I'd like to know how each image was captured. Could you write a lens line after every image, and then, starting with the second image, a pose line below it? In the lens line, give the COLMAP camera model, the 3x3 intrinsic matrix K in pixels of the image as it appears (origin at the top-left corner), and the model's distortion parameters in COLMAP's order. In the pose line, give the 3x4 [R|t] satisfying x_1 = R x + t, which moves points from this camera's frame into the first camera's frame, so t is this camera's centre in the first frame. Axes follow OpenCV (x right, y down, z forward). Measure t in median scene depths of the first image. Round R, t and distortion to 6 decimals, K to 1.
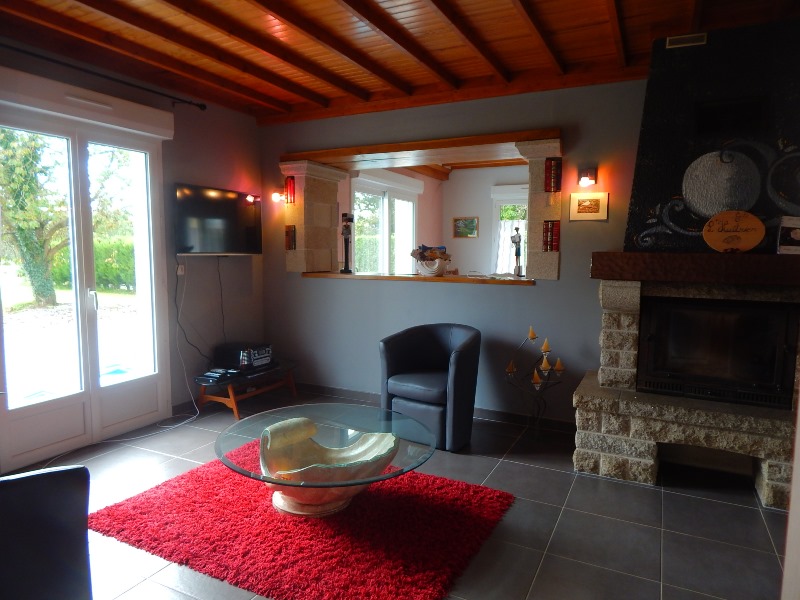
lens RADIAL K [[537.5, 0, 399.0], [0, 537.5, 301.6], [0, 0, 1]] dist [0.011160, -0.000046]
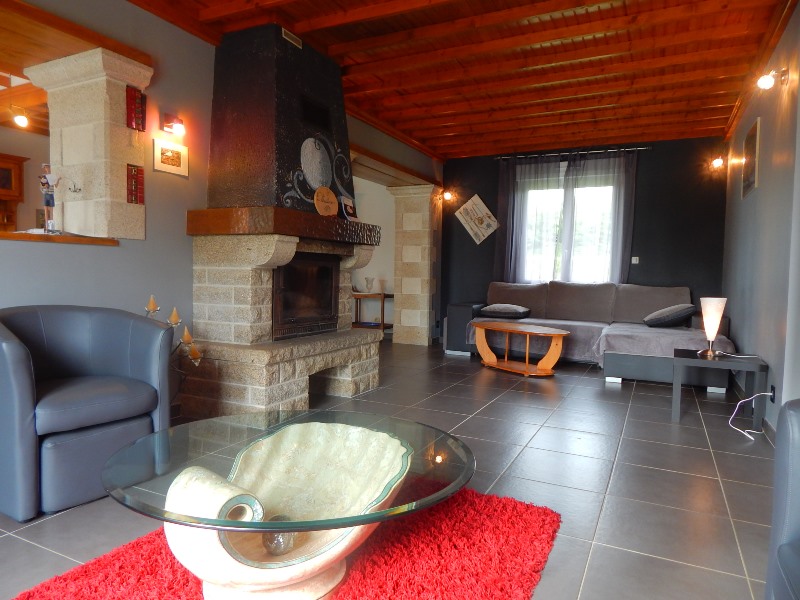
lens RADIAL K [[537.5, 0, 399.1], [0, 537.5, 298.6], [0, 0, 1]] dist [0.011160, -0.000046]
pose [[-0.011726, -0.054710, 0.998433, -0.644532], [0.081040, 0.995165, 0.055483, 0.041968], [-0.996642, 0.081563, -0.007235, 0.753337]]
